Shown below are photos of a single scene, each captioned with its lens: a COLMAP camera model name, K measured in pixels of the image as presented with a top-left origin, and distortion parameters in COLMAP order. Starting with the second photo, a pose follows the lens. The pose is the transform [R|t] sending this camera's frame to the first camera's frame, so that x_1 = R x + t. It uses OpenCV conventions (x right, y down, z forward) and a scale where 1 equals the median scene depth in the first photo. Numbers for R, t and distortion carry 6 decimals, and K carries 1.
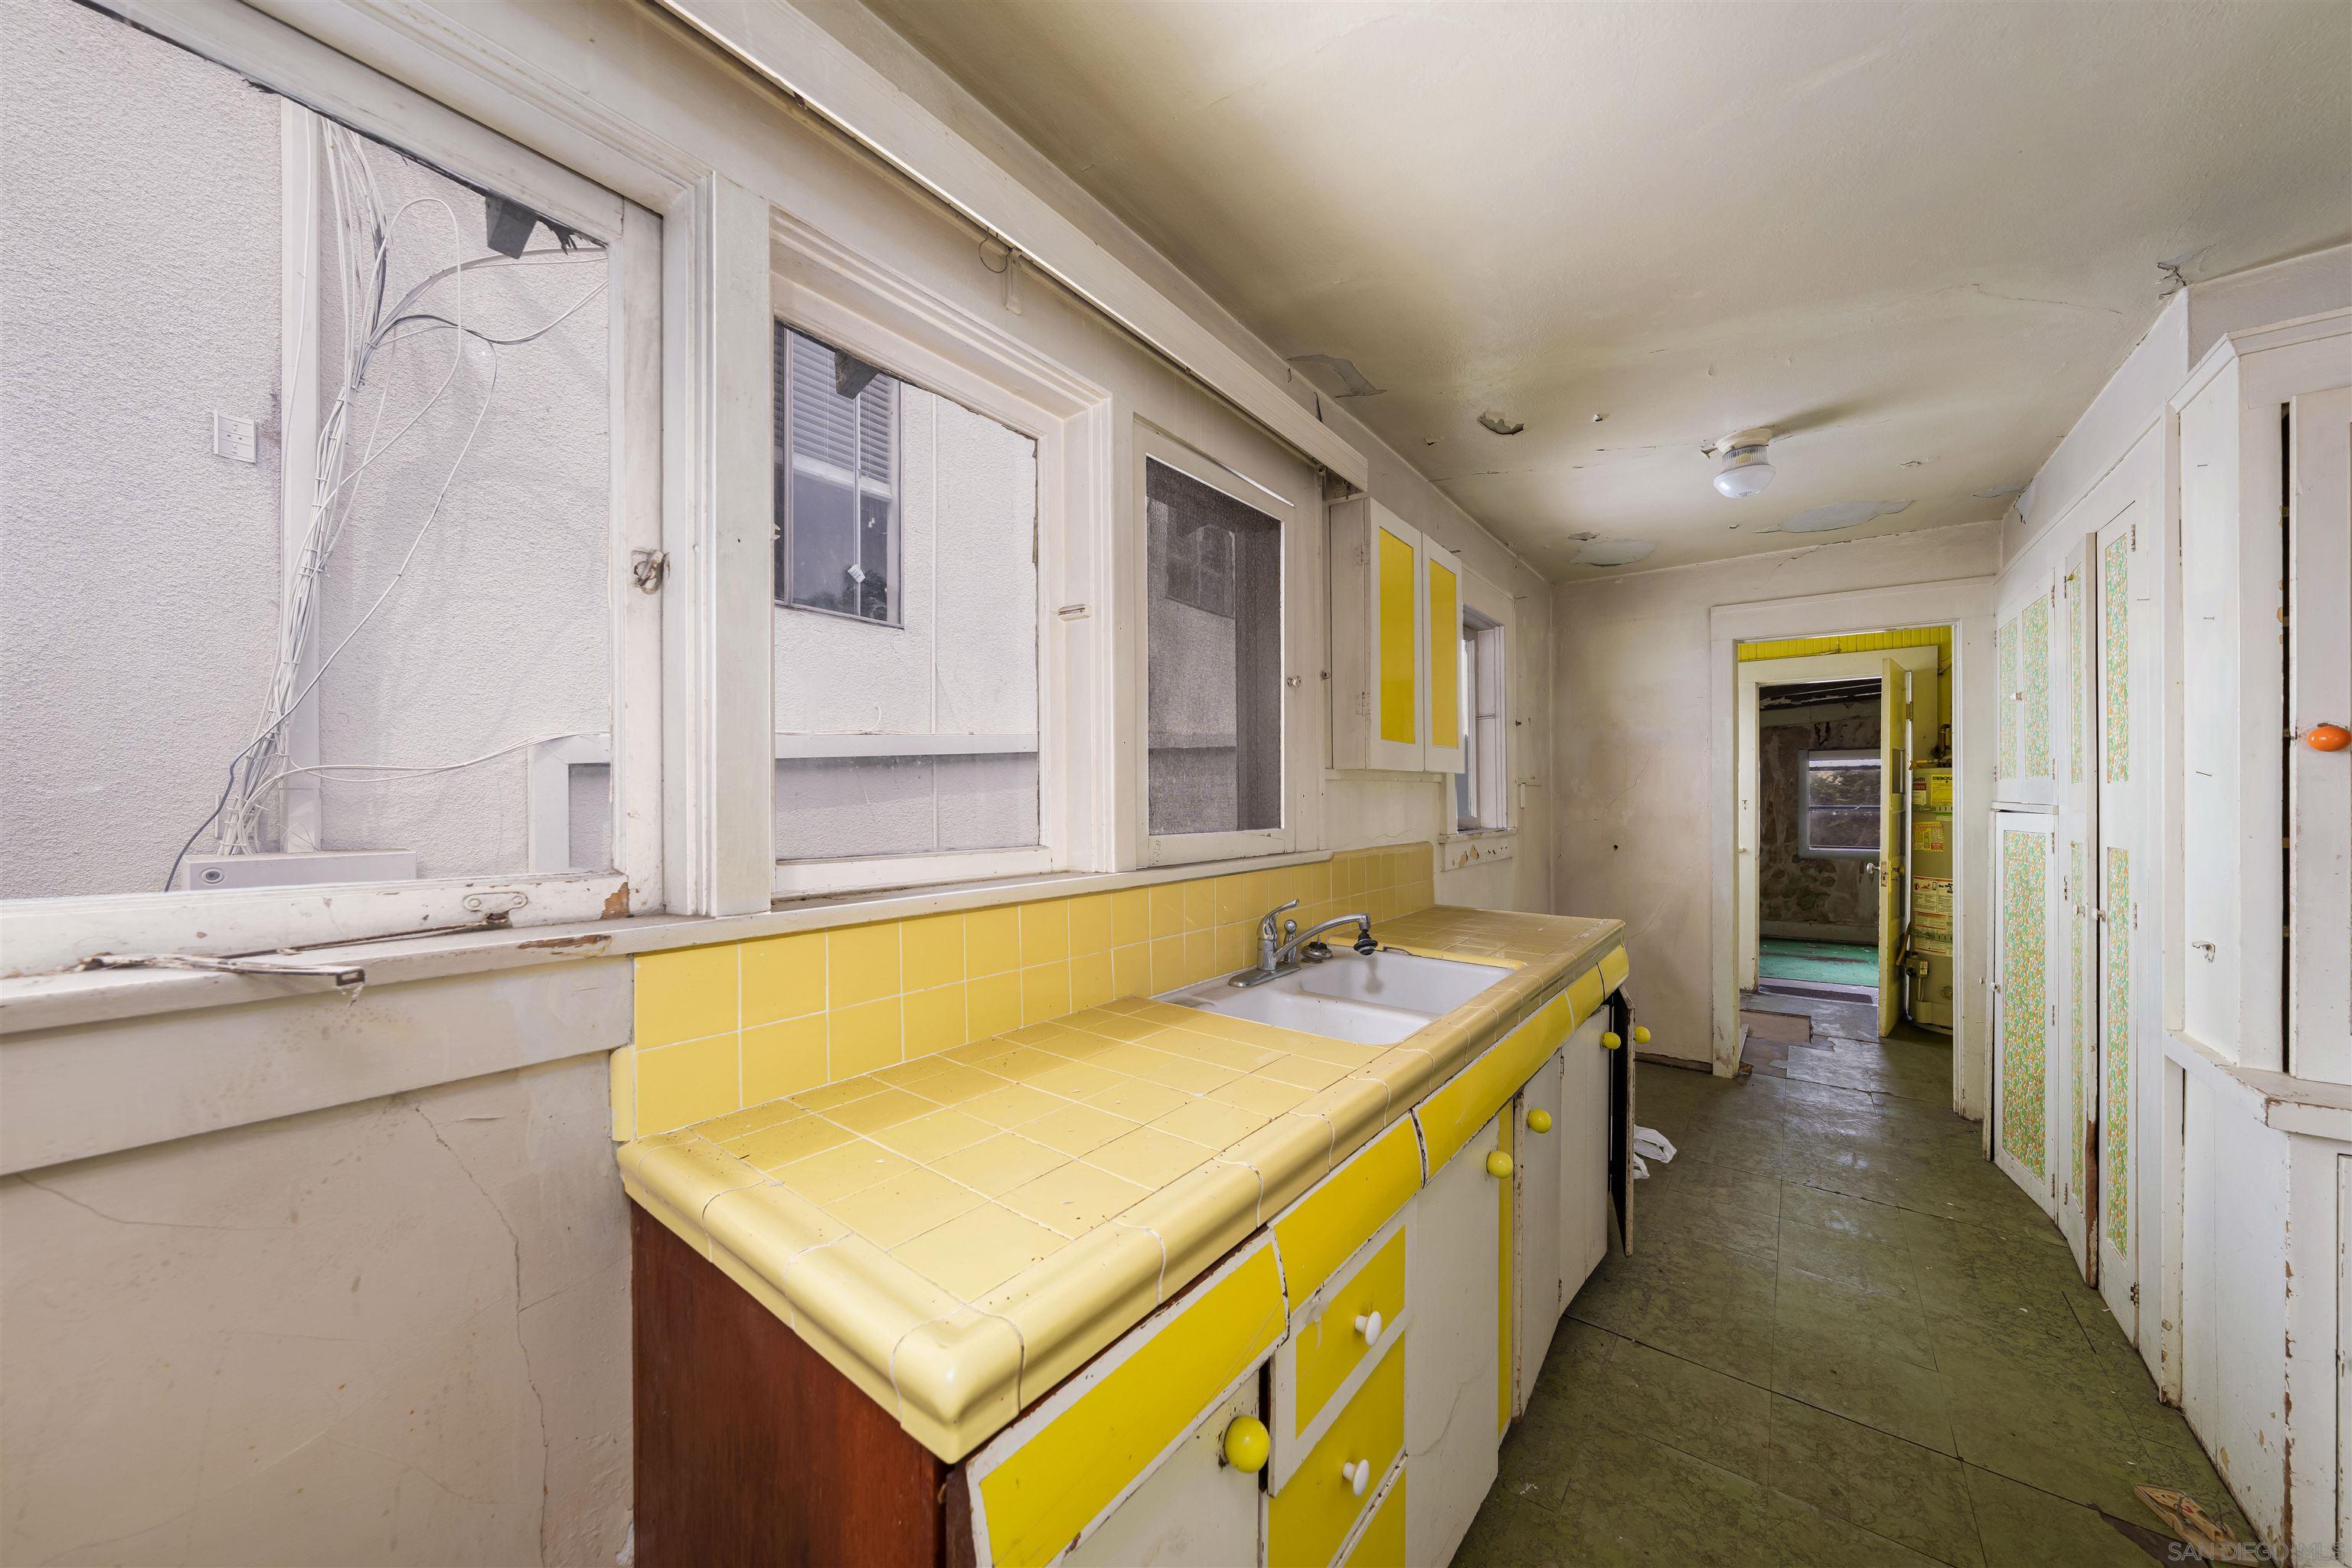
lens RADIAL K [[811.7, 0, 1181.9], [0, 811.7, 797.8], [0, 0, 1]] dist [-0.006902, 0.000579]
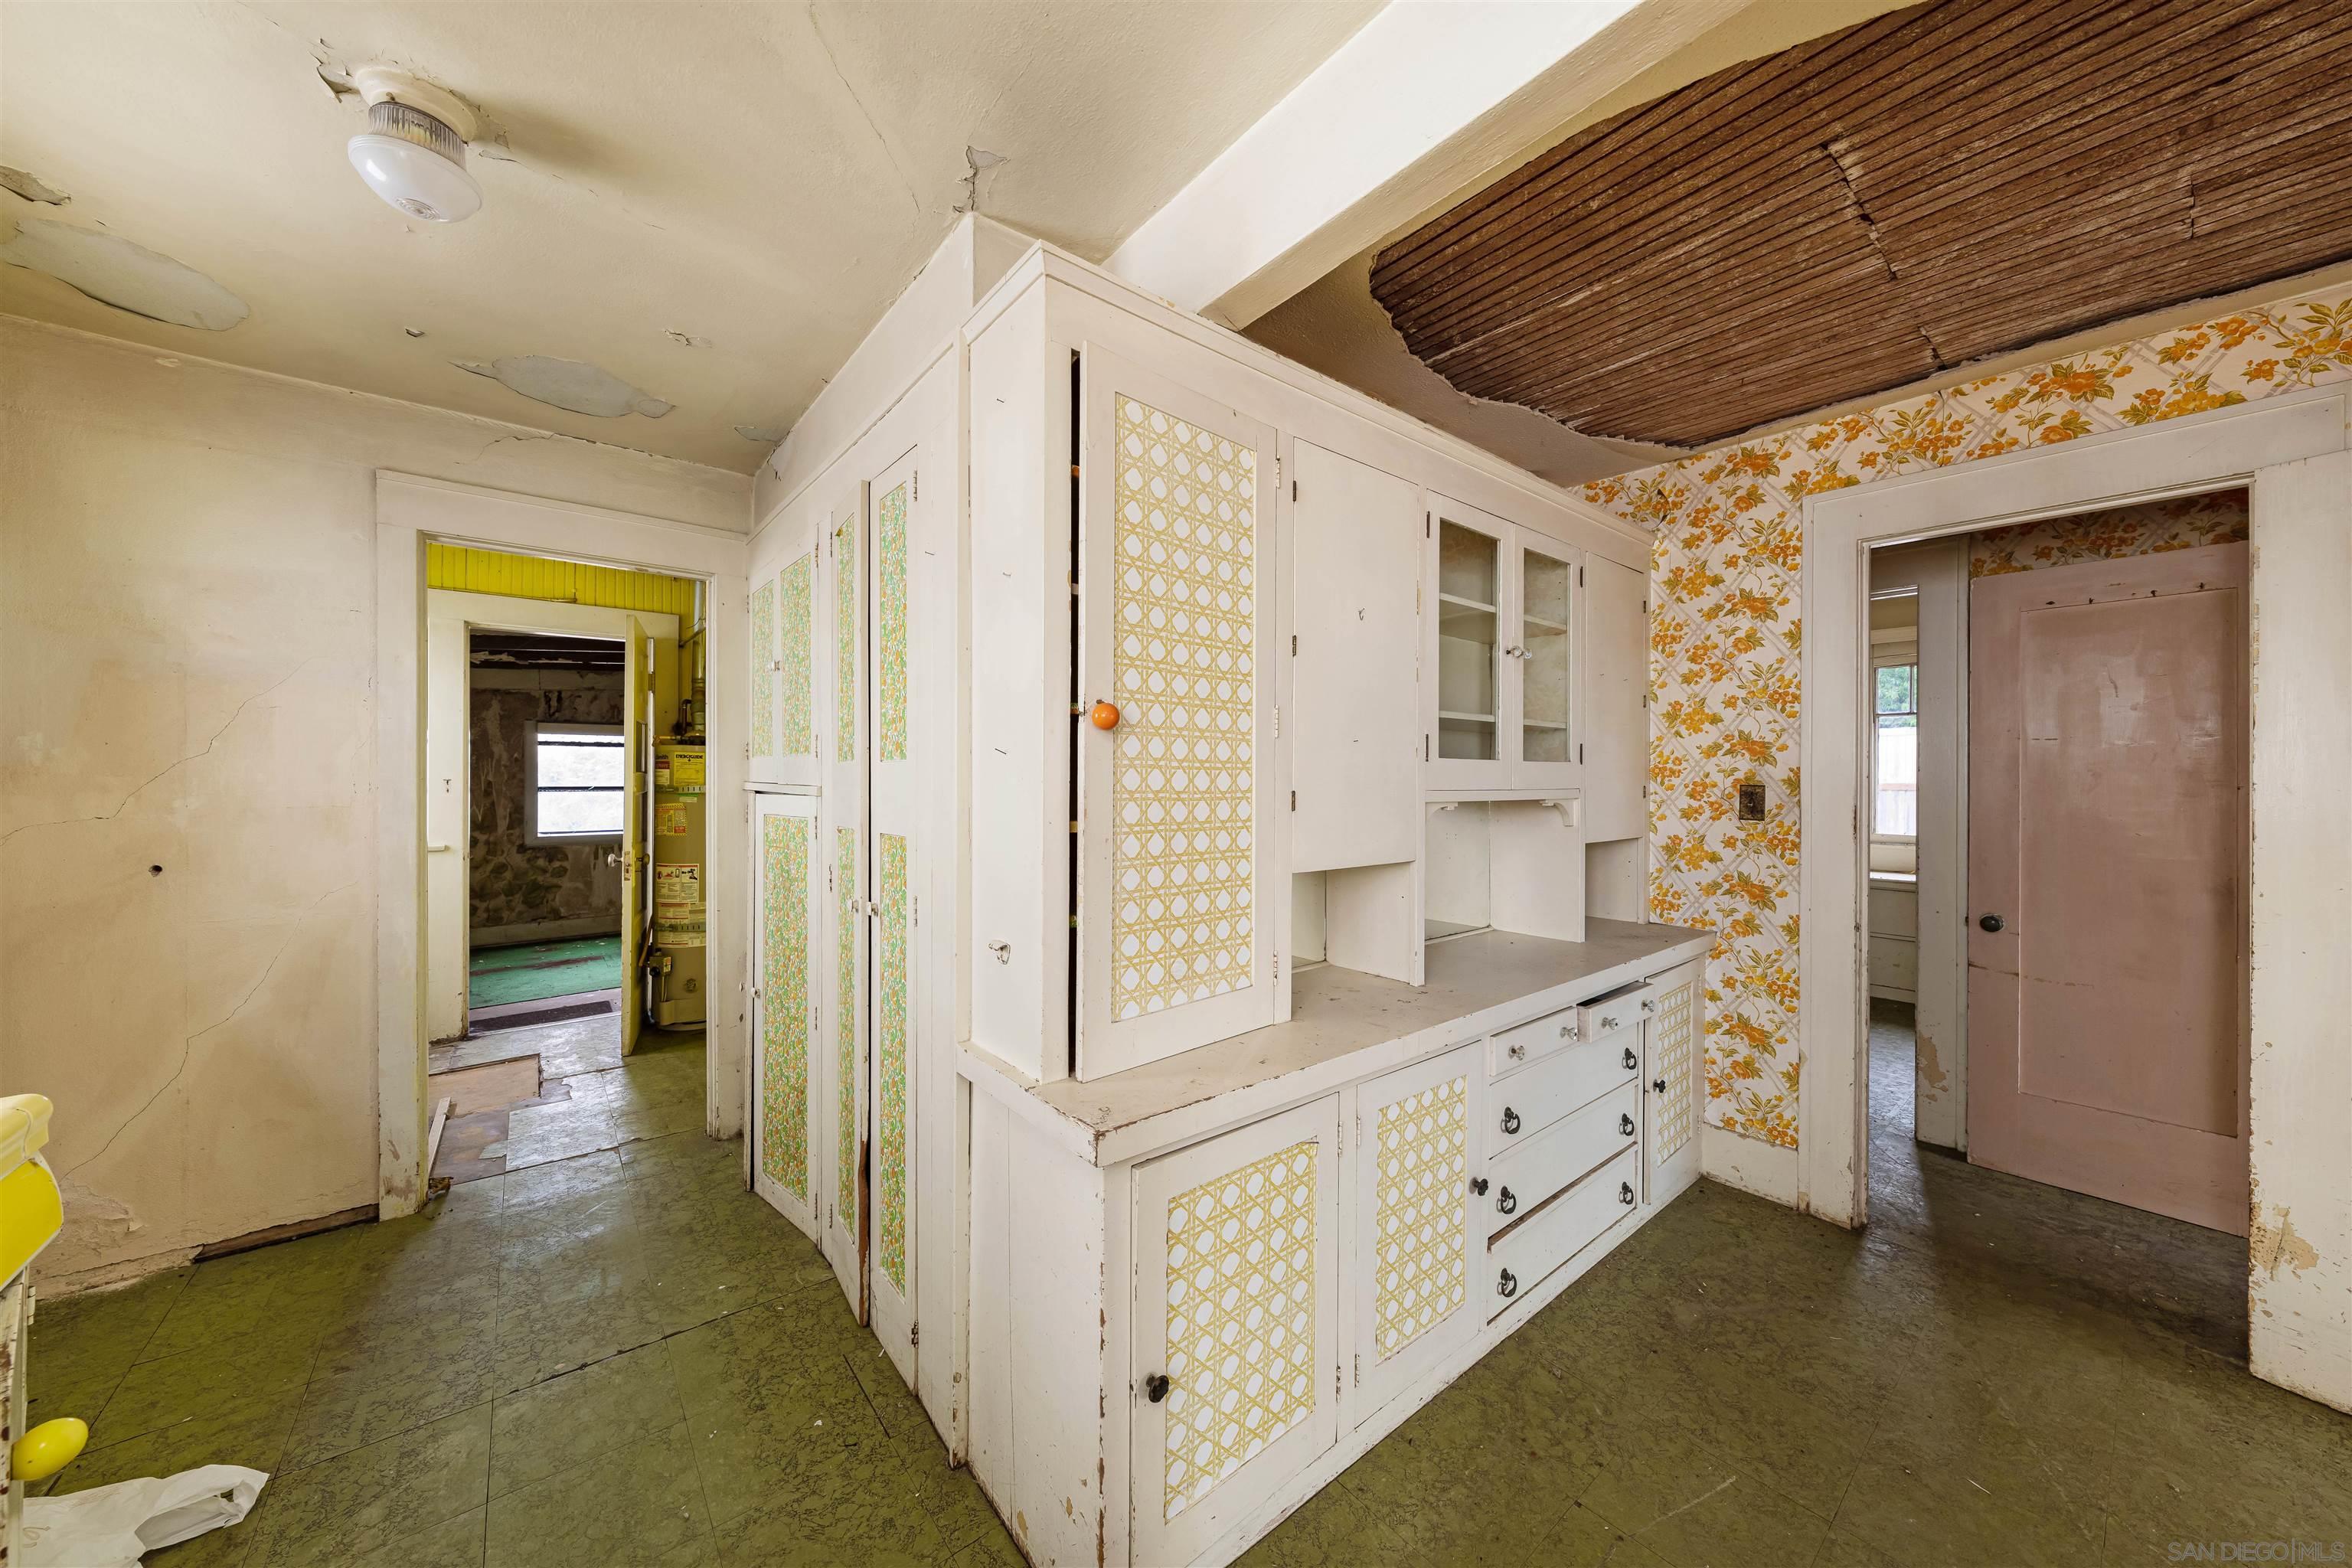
lens RADIAL K [[807.1, 0, 1194.4], [0, 807.1, 783.9], [0, 0, 1]] dist [0.000085, 0.000372]
pose [[0.225588, -0.003048, 0.974218, 0.208967], [-0.005558, 0.999975, 0.004416, 0.000198], [-0.974207, -0.006411, 0.225565, 0.271058]]
